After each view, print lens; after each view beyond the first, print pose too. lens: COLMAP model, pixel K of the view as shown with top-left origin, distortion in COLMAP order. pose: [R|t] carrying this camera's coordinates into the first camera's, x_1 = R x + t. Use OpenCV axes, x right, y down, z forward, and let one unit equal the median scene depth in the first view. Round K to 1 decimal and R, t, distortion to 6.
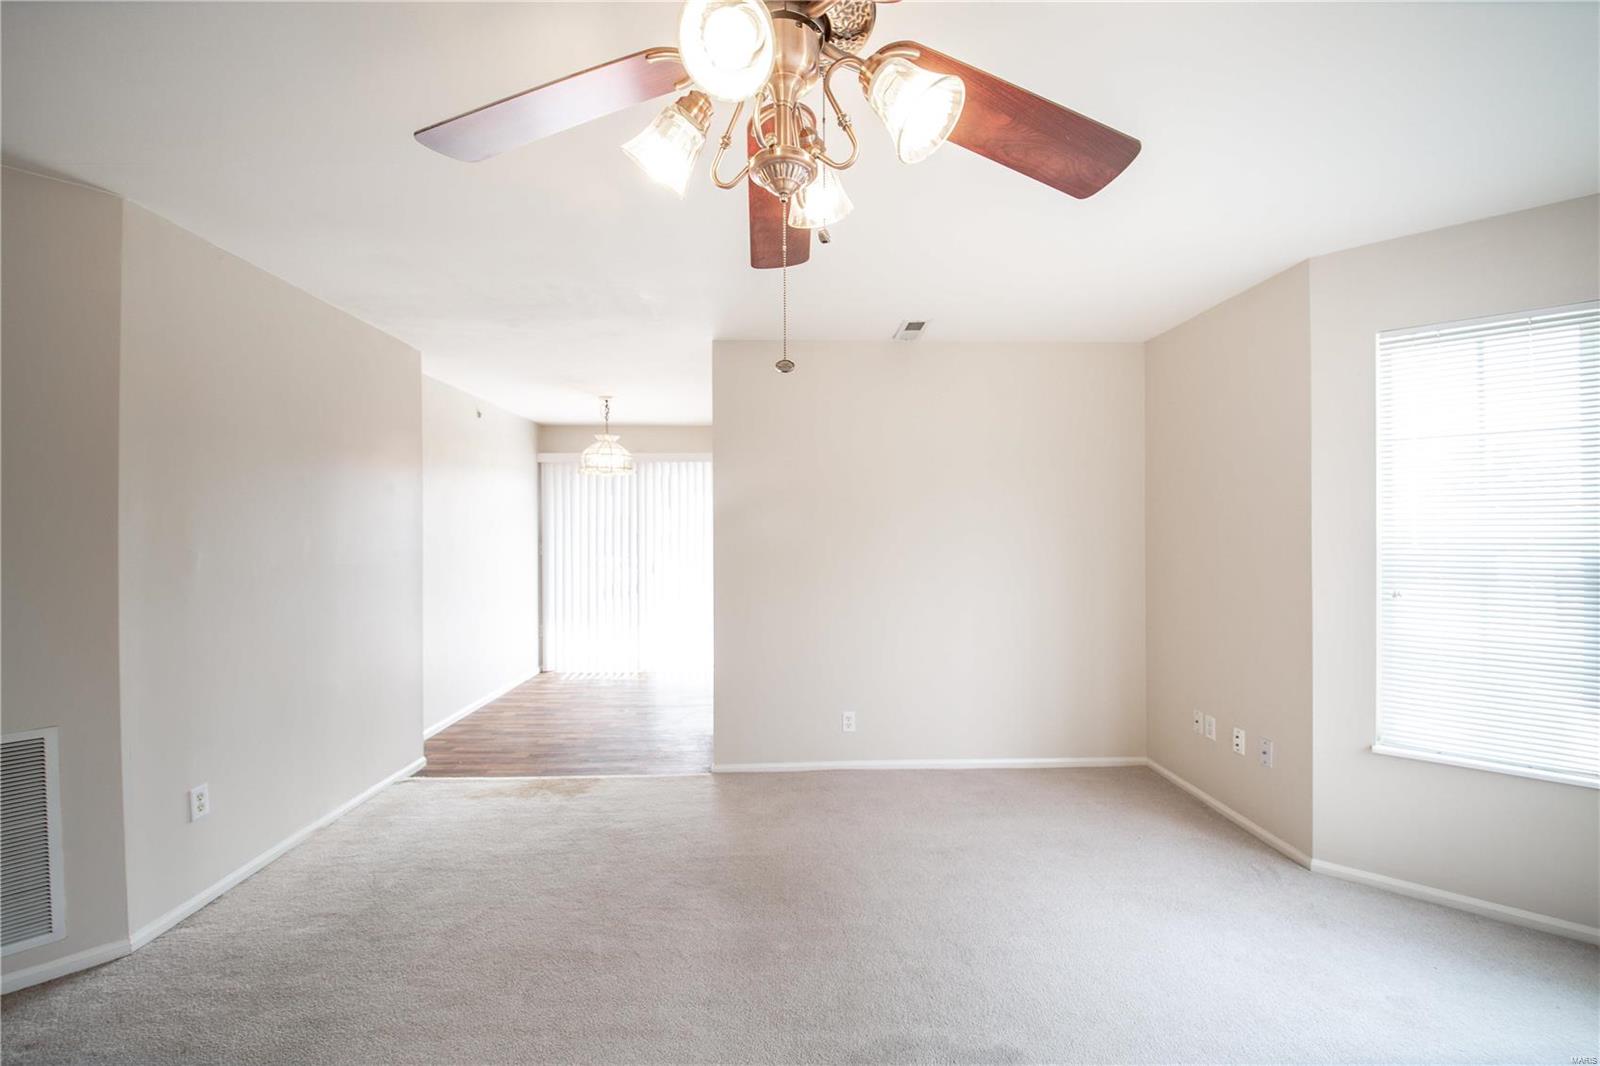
lens RADIAL K [[647.3, 0, 800.0], [0, 647.3, 533.0], [0, 0, 1]] dist [-0.002511, -0.000339]
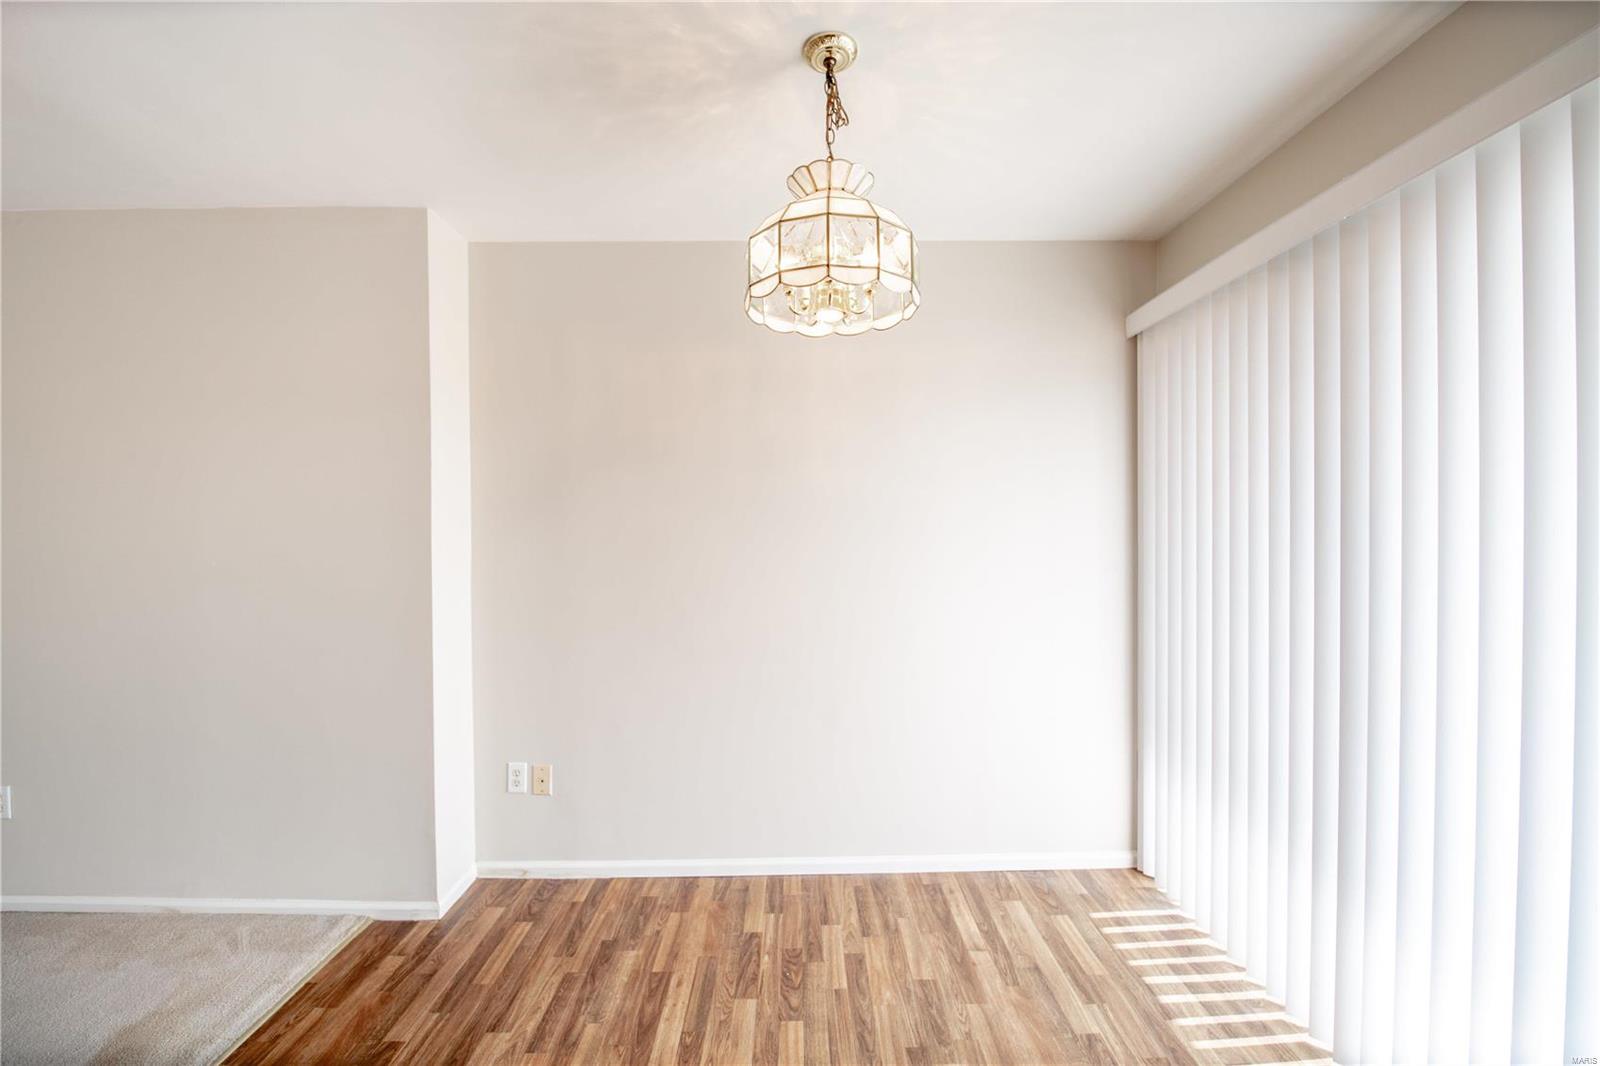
lens RADIAL K [[647.3, 0, 800.0], [0, 647.3, 533.0], [0, 0, 1]] dist [-0.002511, -0.000339]
pose [[-0.024386, 0.031443, -0.999208, -0.009663], [0.007922, 0.999480, 0.031258, -0.003911], [0.999671, -0.007154, -0.024623, 0.955575]]
